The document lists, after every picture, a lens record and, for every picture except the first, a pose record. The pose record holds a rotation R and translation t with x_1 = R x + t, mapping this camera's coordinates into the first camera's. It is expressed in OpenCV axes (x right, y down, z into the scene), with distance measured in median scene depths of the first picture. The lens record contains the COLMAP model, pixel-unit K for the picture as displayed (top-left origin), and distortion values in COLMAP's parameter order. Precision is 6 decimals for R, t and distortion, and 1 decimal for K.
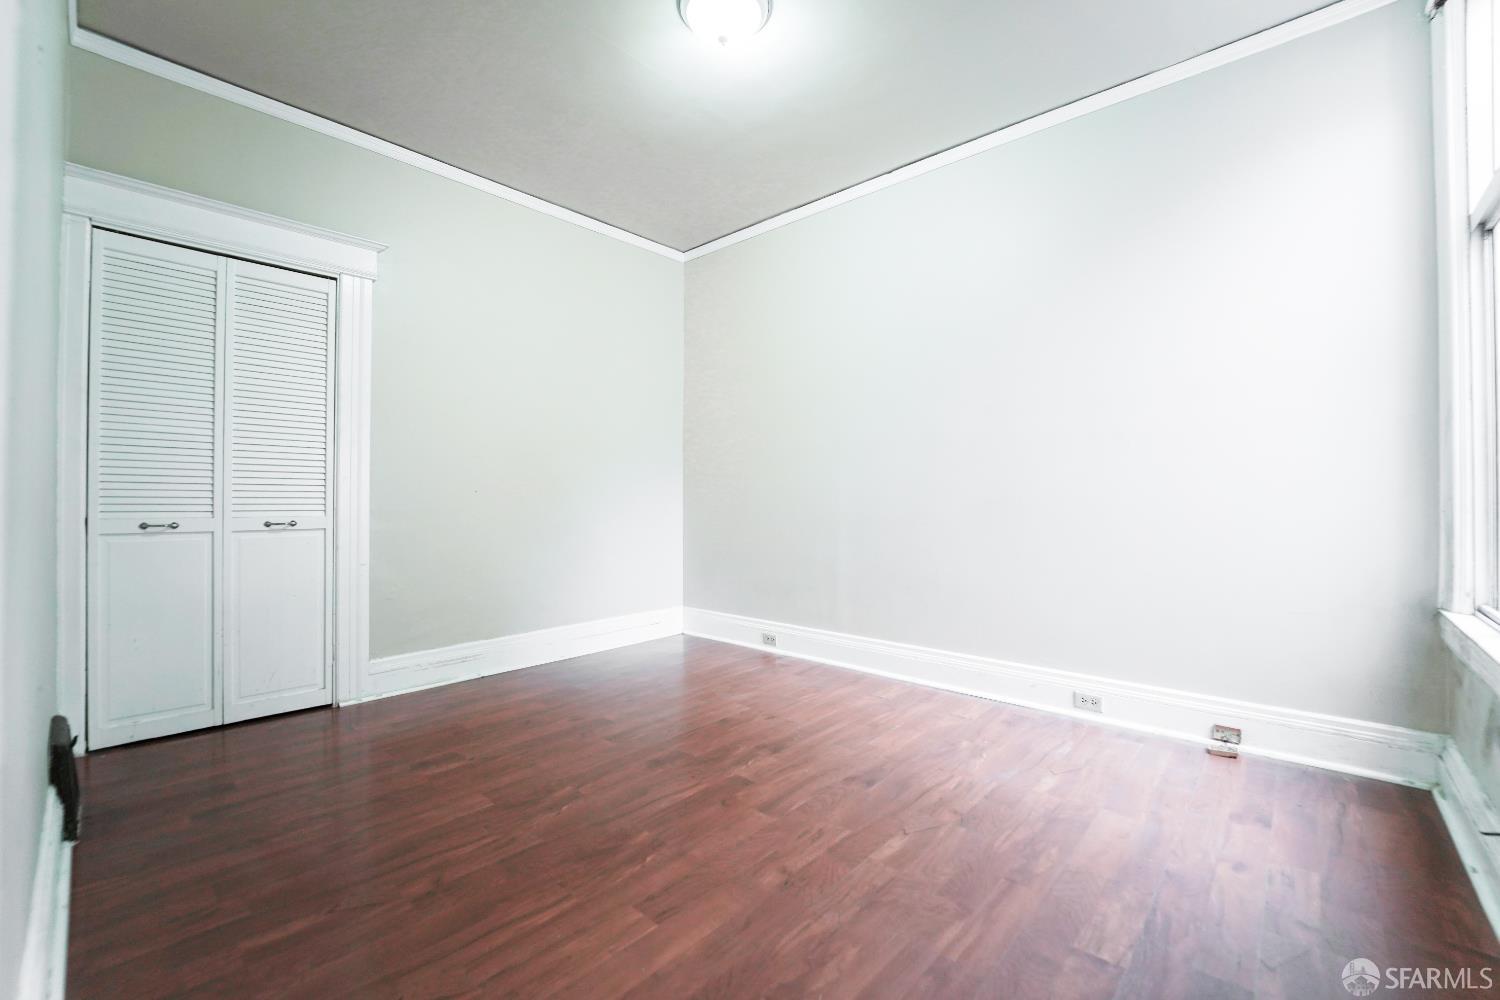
lens RADIAL K [[619.1, 0, 750.9], [0, 619.1, 496.2], [0, 0, 1]] dist [-0.023110, -0.000430]
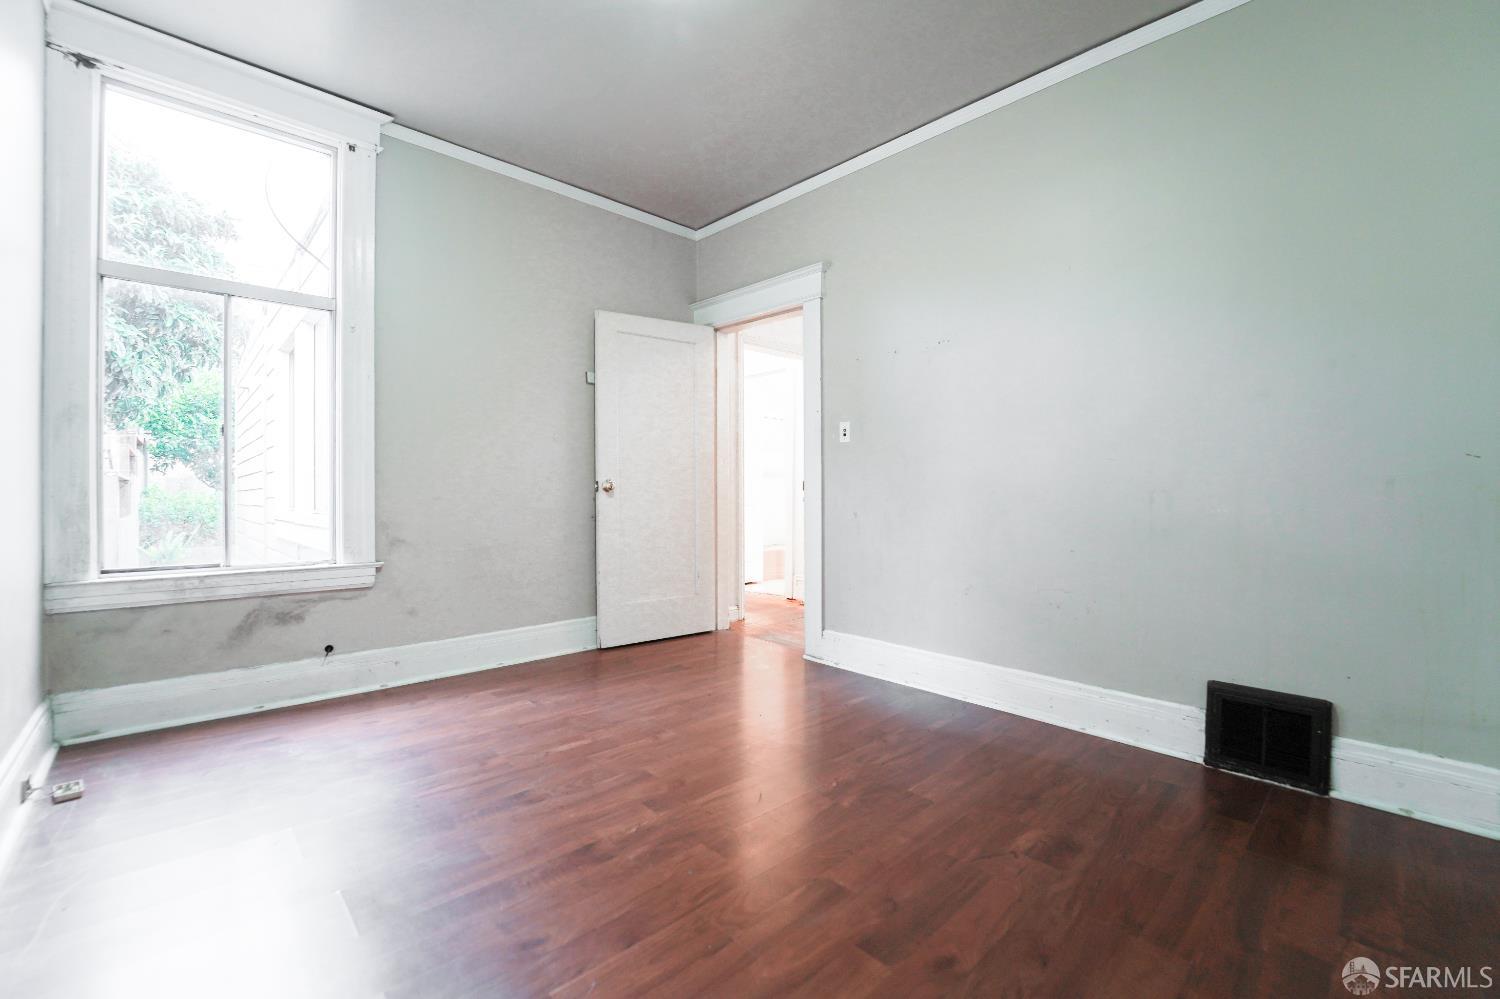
lens RADIAL K [[619.1, 0, 750.9], [0, 619.1, 495.7], [0, 0, 1]] dist [-0.023110, -0.000430]
pose [[-0.996846, -0.003406, 0.079282, -0.242981], [-0.003307, 0.999994, 0.001373, 0.015875], [-0.079286, 0.001107, -0.996851, 2.052256]]
